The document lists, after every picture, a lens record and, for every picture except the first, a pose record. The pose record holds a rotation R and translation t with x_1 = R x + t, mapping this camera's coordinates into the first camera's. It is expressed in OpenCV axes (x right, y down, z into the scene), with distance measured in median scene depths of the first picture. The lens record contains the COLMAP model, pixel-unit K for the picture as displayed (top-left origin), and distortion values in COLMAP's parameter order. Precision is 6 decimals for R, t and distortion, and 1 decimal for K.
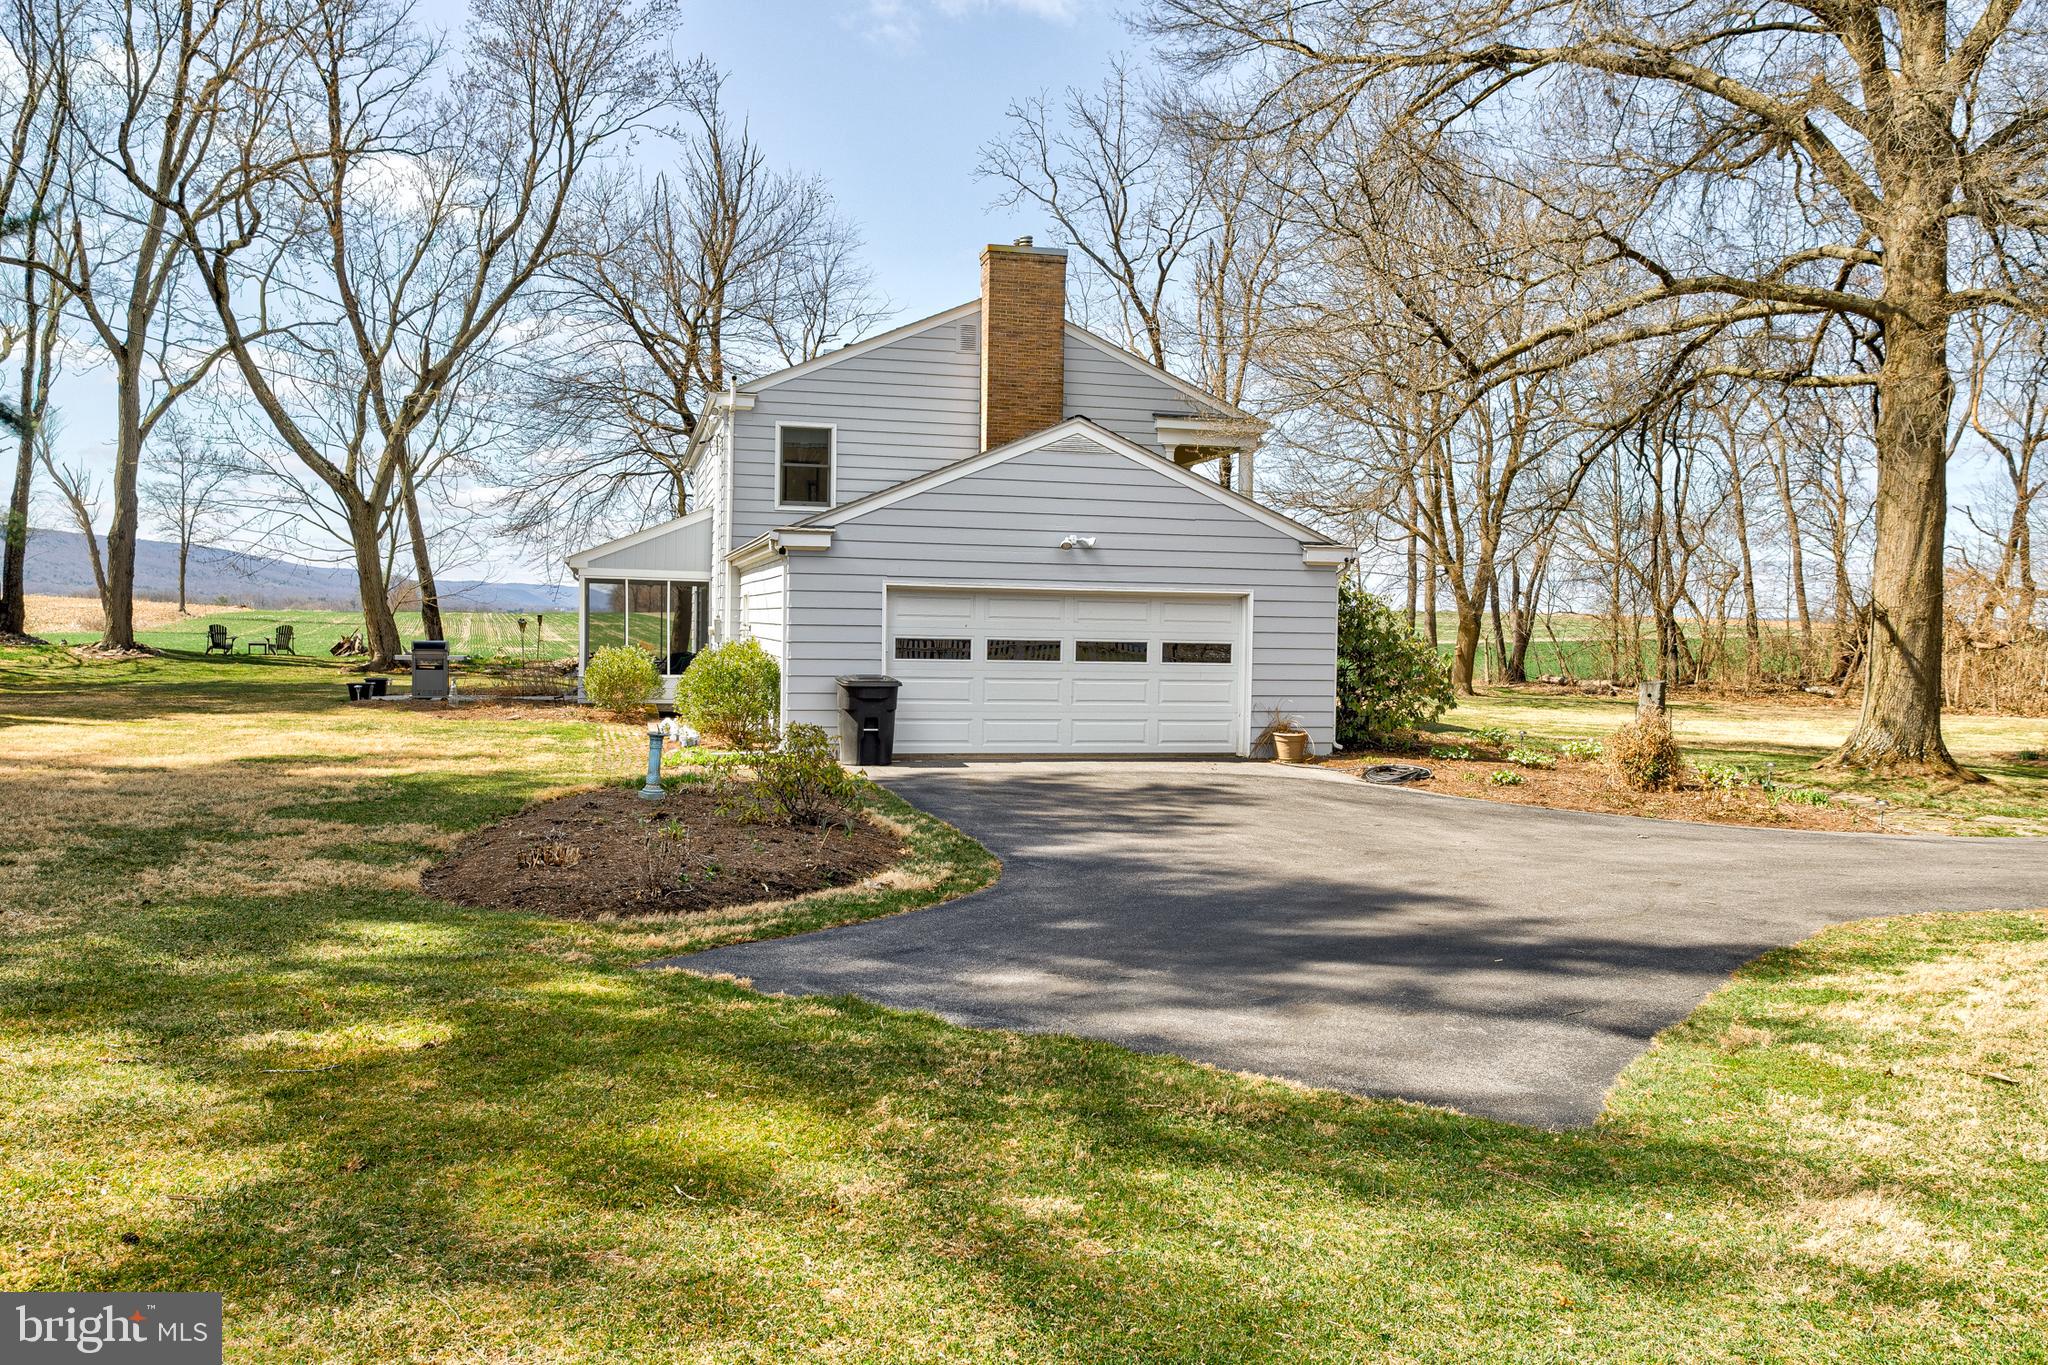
lens RADIAL K [[1626.4, 0, 1024.0], [0, 1626.4, 682.5], [0, 0, 1]] dist [-0.005625, 0.005041]
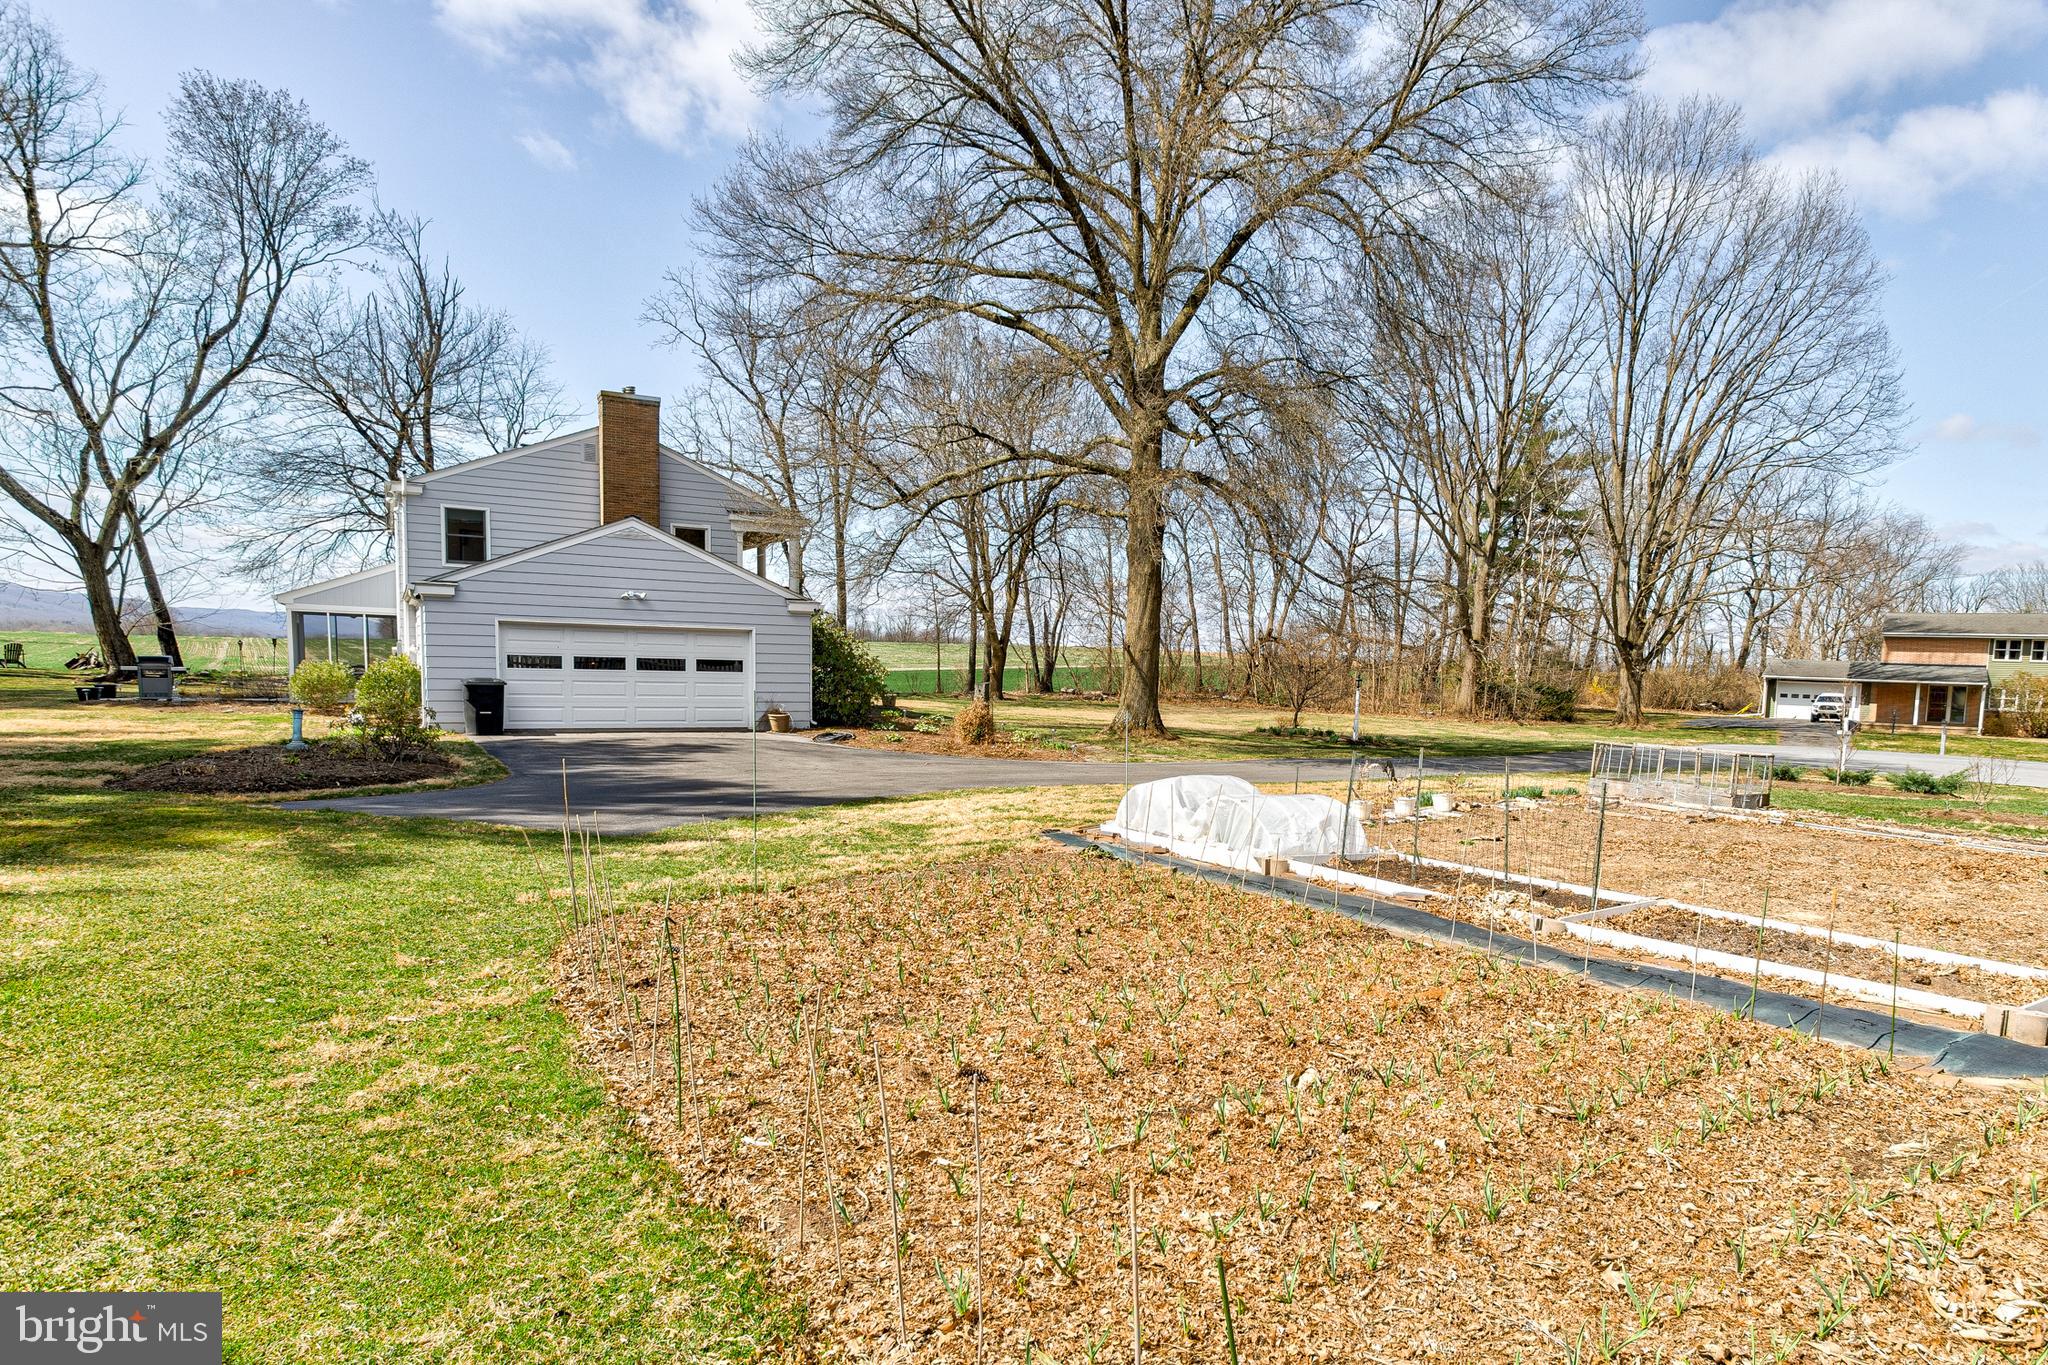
lens RADIAL K [[1185.8, 0, 1197.7], [0, 1185.8, 776.9], [0, 0, 1]] dist [-0.043076, 0.027253]
pose [[0.936161, -0.023660, 0.350775, 0.063573], [0.000397, 0.997804, 0.066242, 0.006832], [-0.351572, -0.061874, 0.934114, -0.127633]]
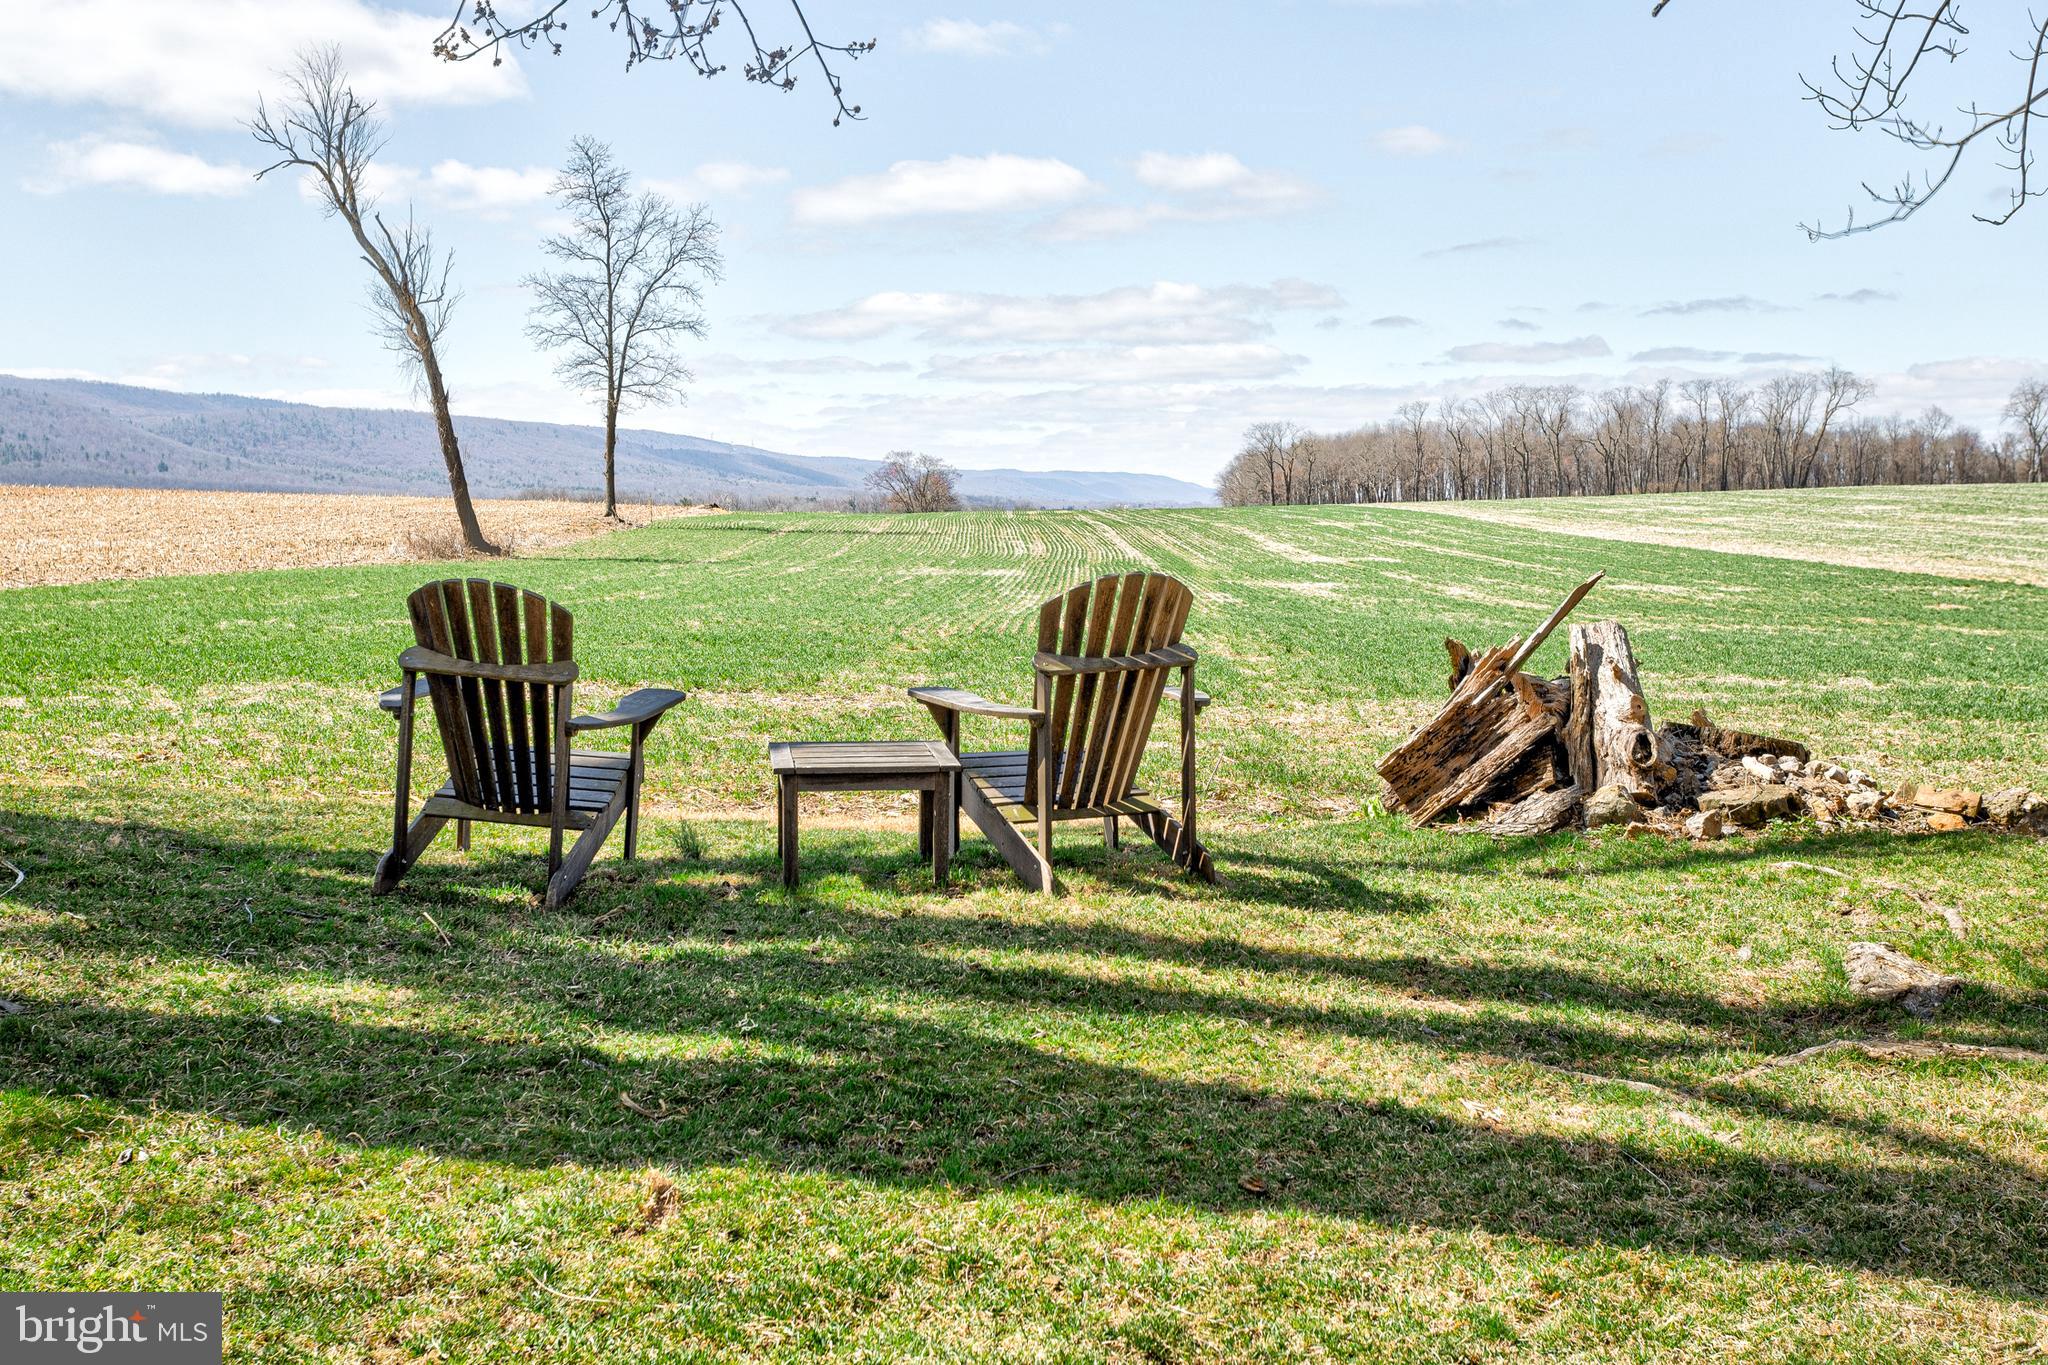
lens RADIAL K [[2272.0, 0, 1024.0], [0, 2272.0, 682.5], [0, 0, 1]] dist [0.235930, 0.003720]
pose [[0.951221, 0.009130, -0.308374, -0.421488], [0.000338, 0.999531, 0.030636, -0.033538], [0.308509, -0.029245, 0.950772, 0.874970]]
